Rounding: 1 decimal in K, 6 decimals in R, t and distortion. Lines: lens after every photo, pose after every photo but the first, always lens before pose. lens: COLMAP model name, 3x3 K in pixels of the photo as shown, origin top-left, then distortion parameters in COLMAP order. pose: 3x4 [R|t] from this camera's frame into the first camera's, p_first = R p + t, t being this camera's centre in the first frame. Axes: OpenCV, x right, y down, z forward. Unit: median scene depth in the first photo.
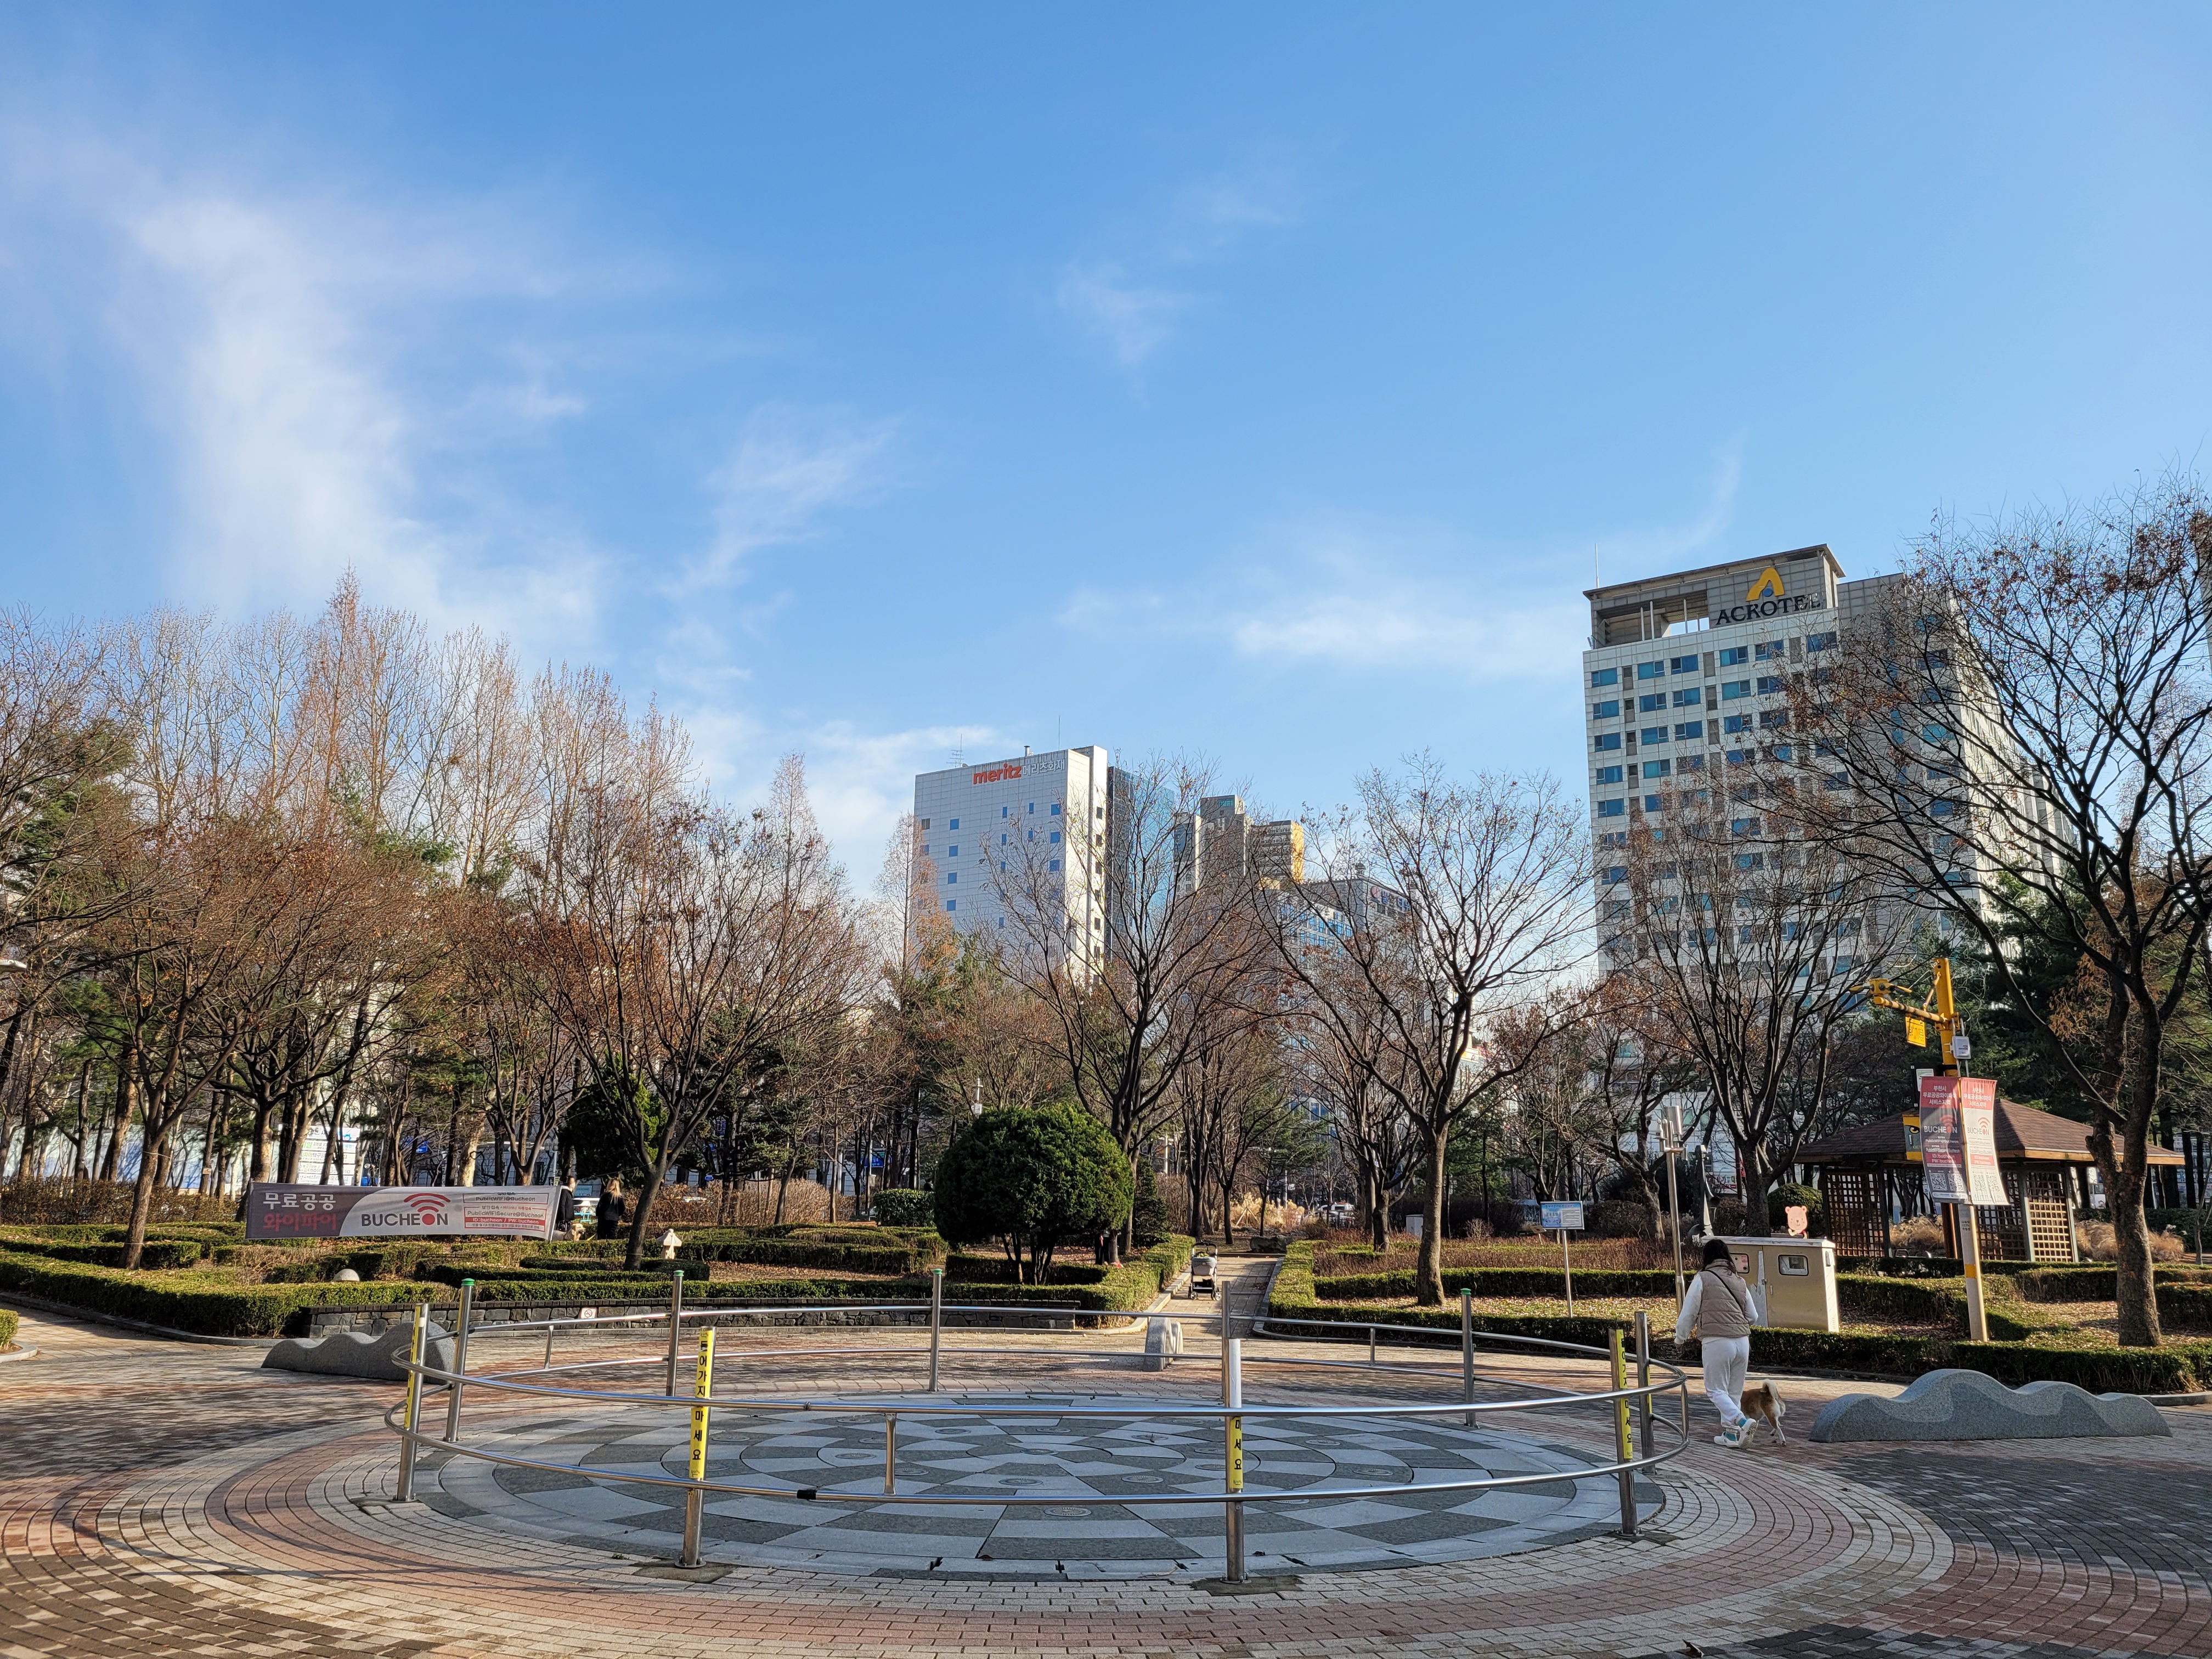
lens RADIAL K [[1657.7, 0, 1090.4], [0, 1657.7, 823.4], [0, 0, 1]] dist [0.048479, -0.005342]
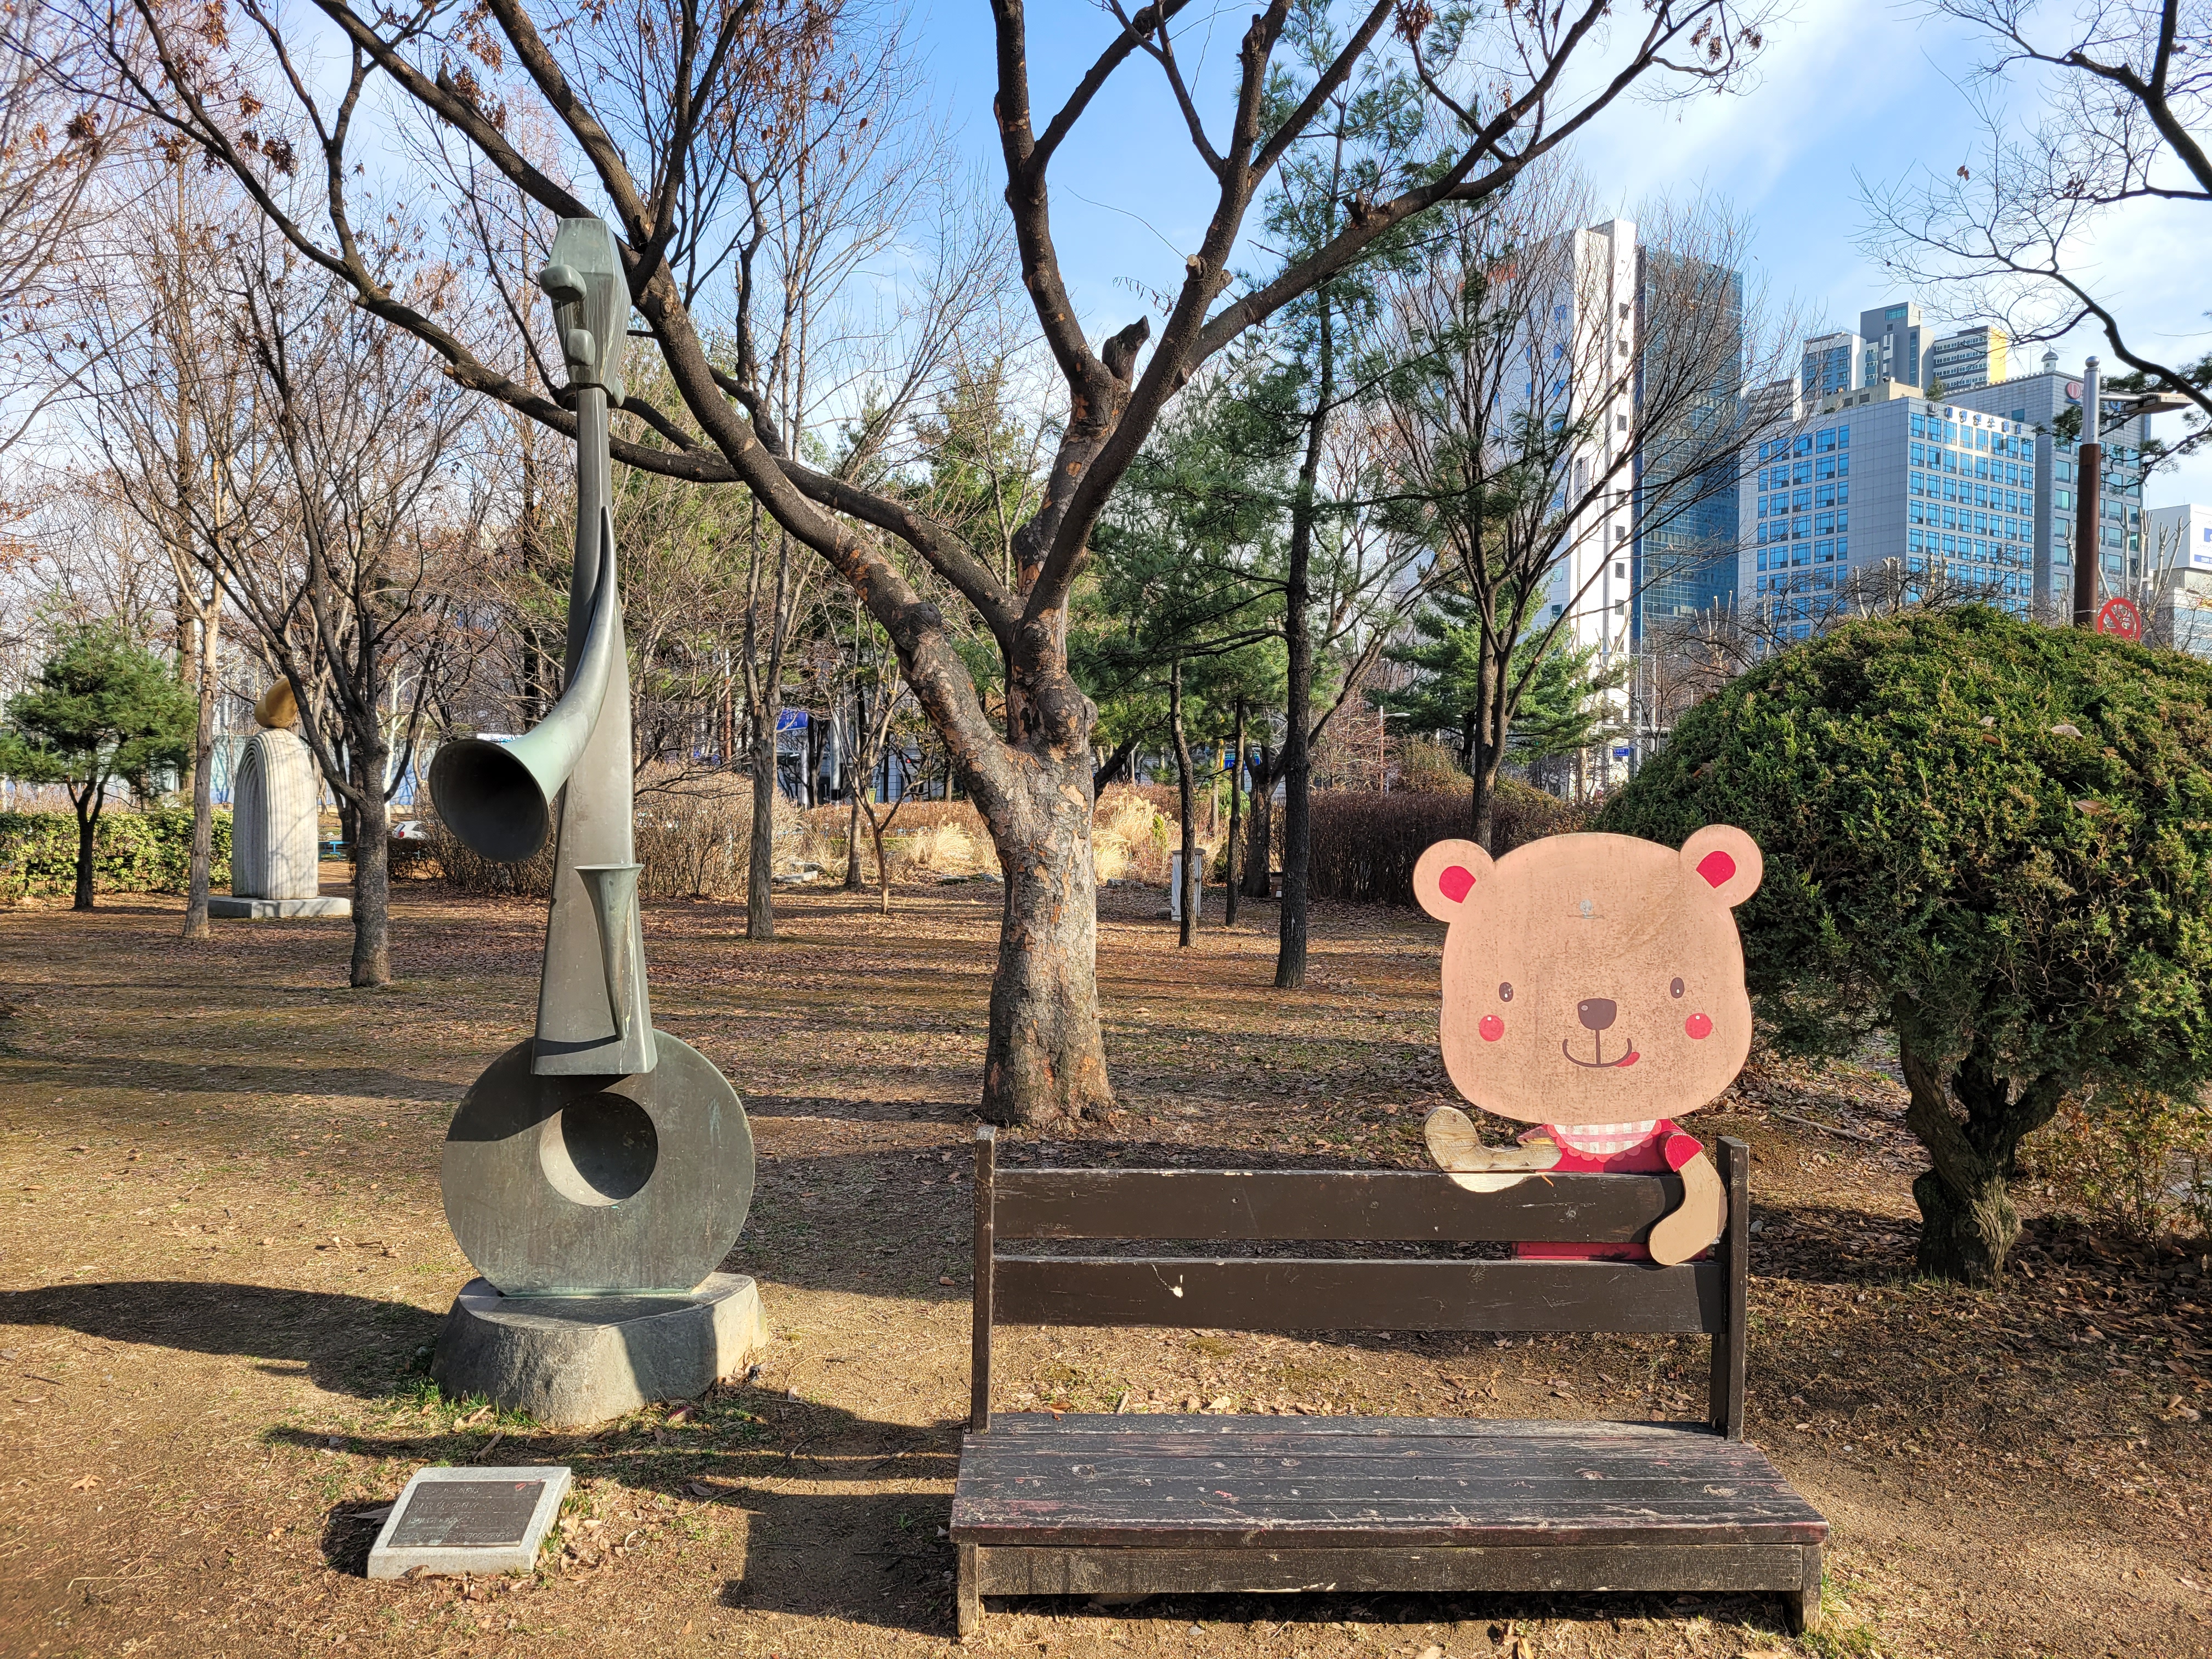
lens RADIAL K [[1657.7, 0, 1111.6], [0, 1657.7, 827.4], [0, 0, 1]] dist [0.048479, -0.005342]
pose [[0.925419, -0.014085, -0.378684, 0.114346], [0.101657, 0.971908, 0.212277, 0.056256], [0.365056, -0.234940, 0.900854, 0.245477]]
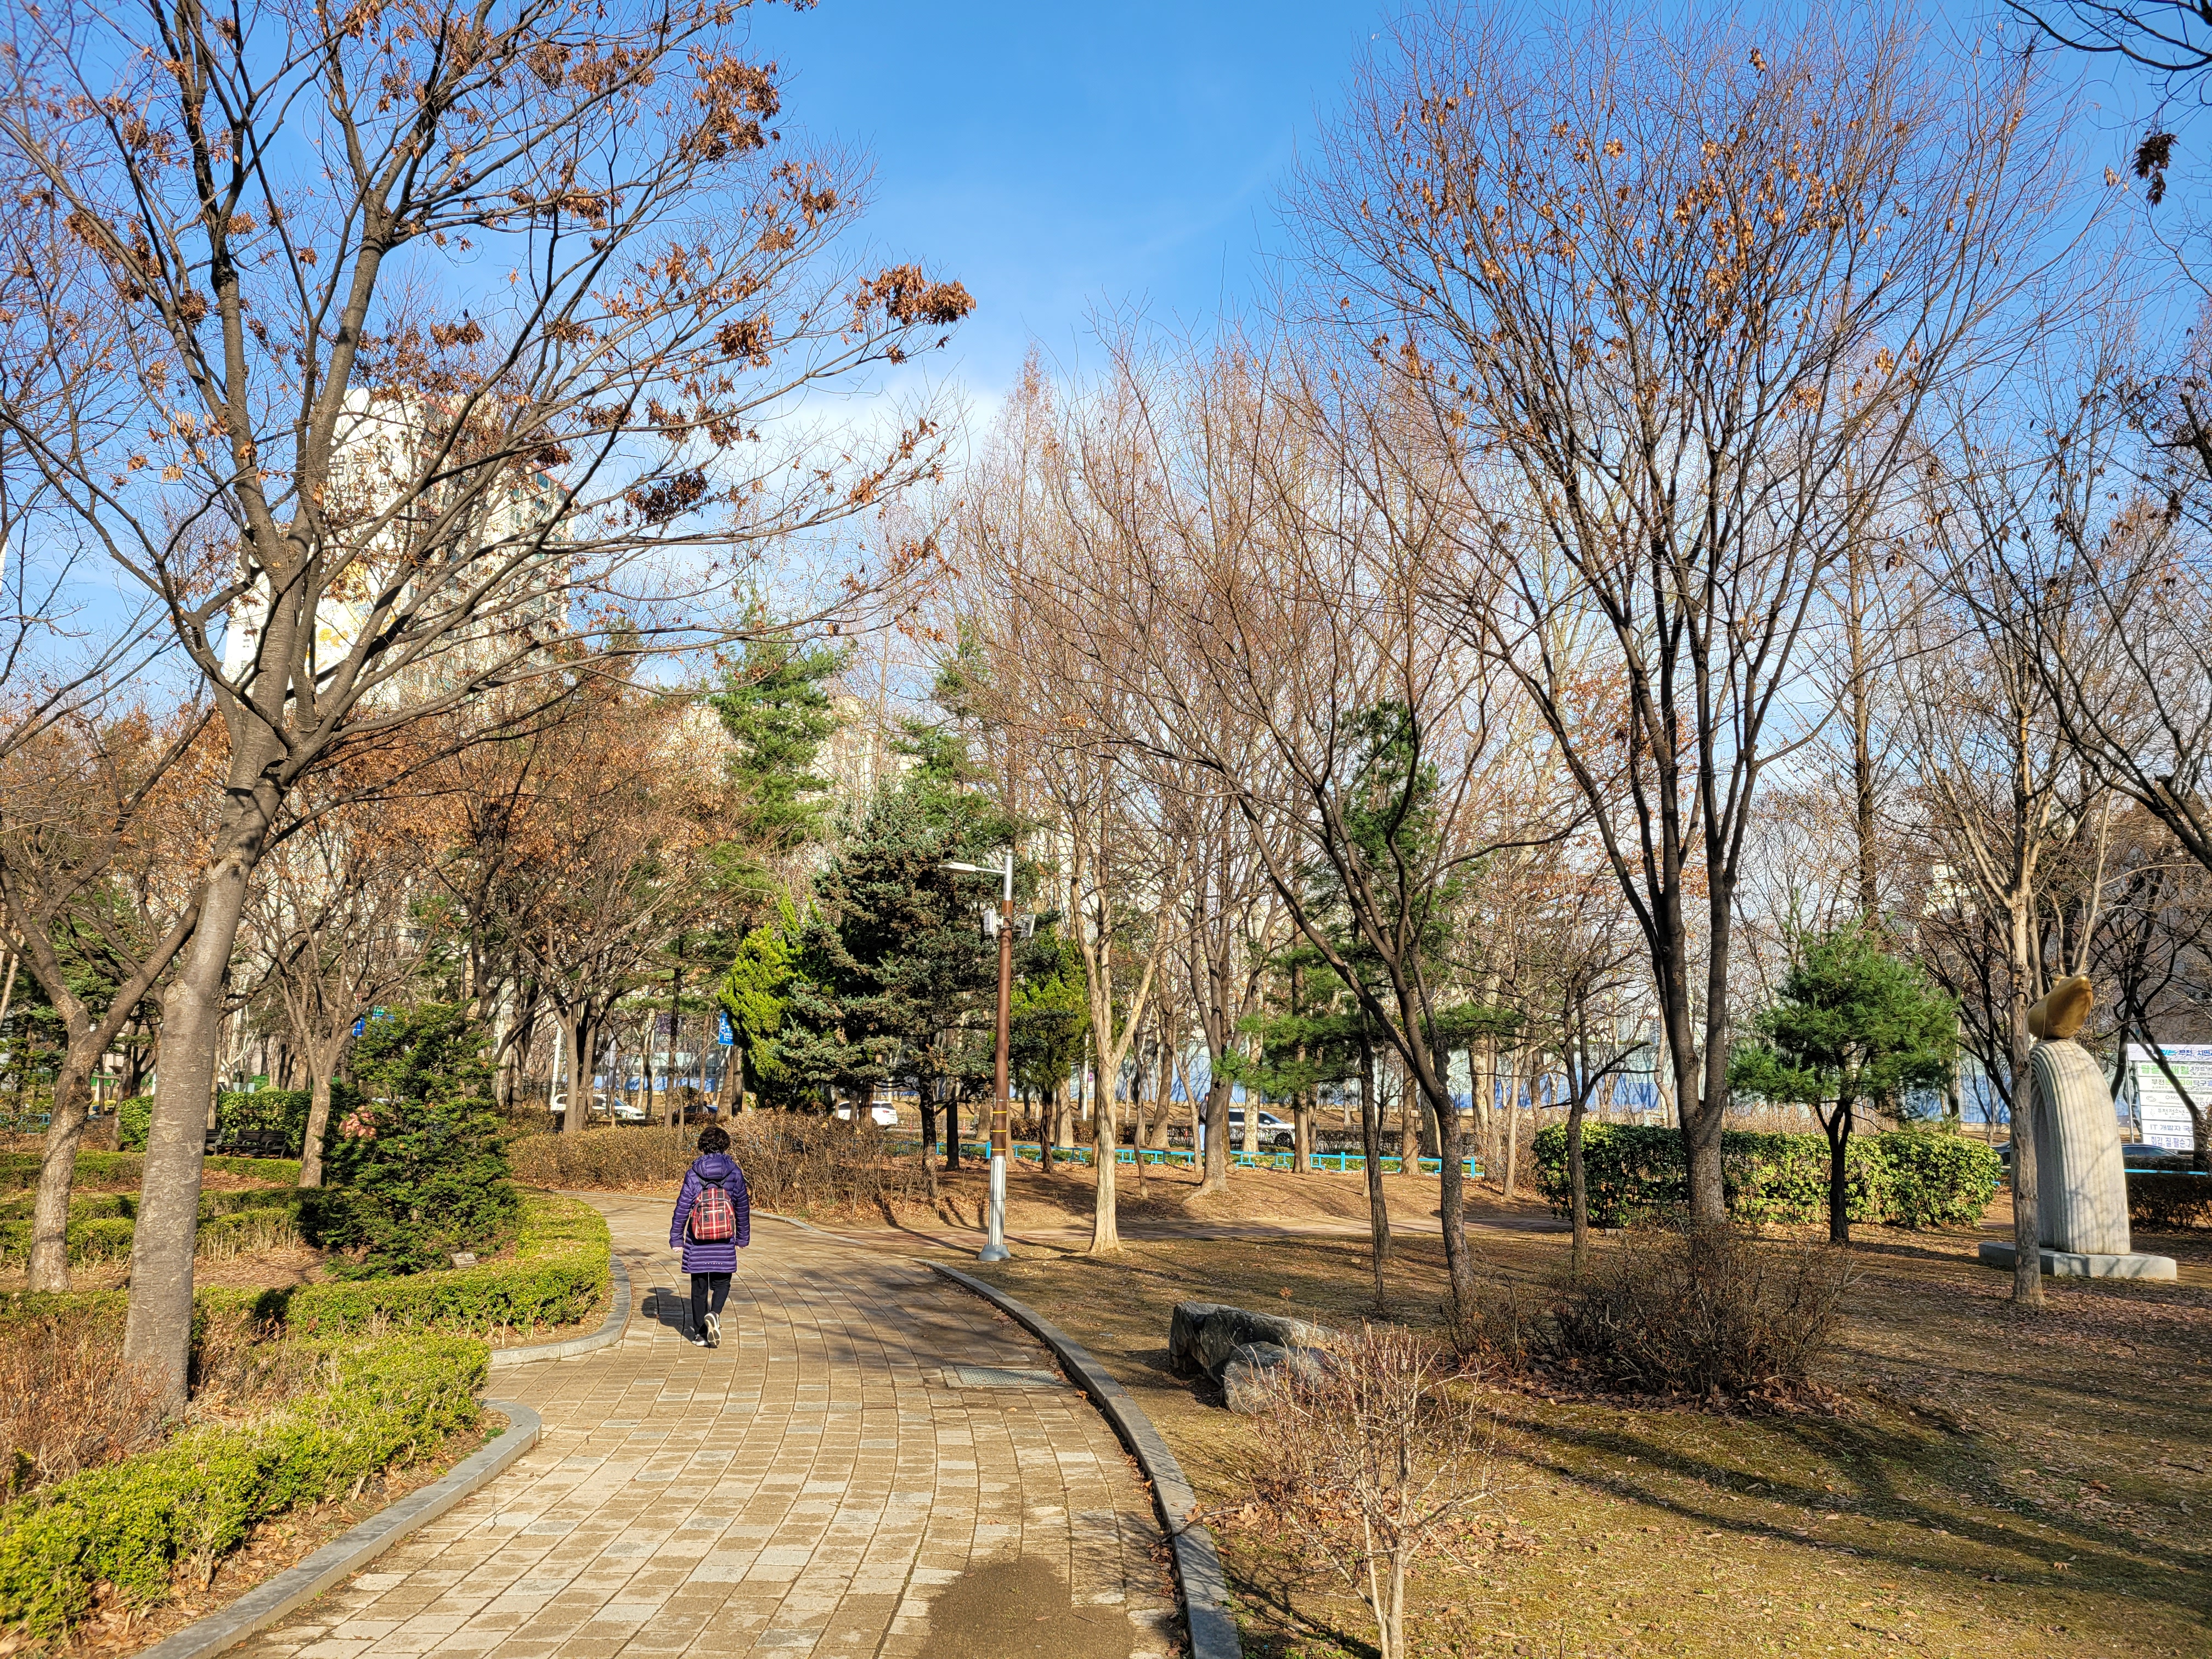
lens RADIAL K [[1657.7, 0, 1108.2], [0, 1657.7, 831.3], [0, 0, 1]] dist [0.048479, -0.005342]
pose [[0.295413, -0.170970, -0.939947, 0.091343], [0.204412, 0.972384, -0.112626, 0.056469], [0.933245, -0.158865, 0.322203, 0.250777]]
